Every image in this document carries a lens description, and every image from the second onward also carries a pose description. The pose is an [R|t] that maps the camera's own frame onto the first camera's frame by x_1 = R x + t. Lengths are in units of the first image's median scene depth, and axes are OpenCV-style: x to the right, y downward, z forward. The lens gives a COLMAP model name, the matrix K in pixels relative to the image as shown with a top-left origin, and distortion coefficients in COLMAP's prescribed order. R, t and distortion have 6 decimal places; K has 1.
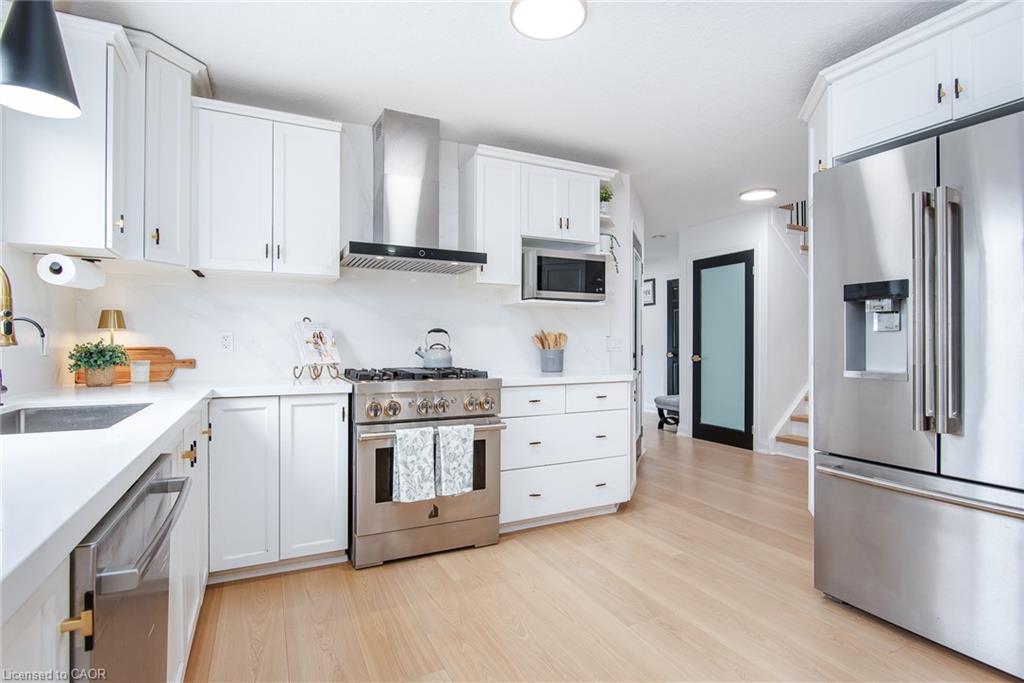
lens RADIAL K [[514.5, 0, 510.1], [0, 514.5, 342.2], [0, 0, 1]] dist [-0.000558, -0.003704]
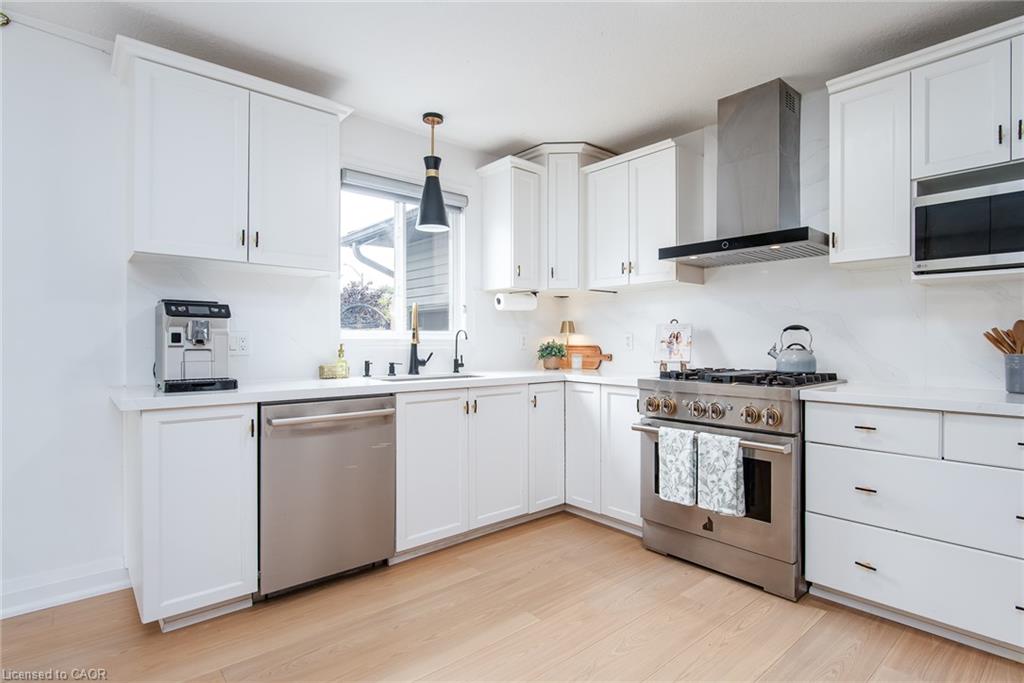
lens RADIAL K [[514.5, 0, 510.6], [0, 514.5, 341.0], [0, 0, 1]] dist [-0.000558, -0.003704]
pose [[0.257922, -0.001969, -0.966164, 0.635059], [0.000954, 0.999998, -0.001783, 0.000174], [0.966165, -0.000462, 0.257924, 0.402644]]
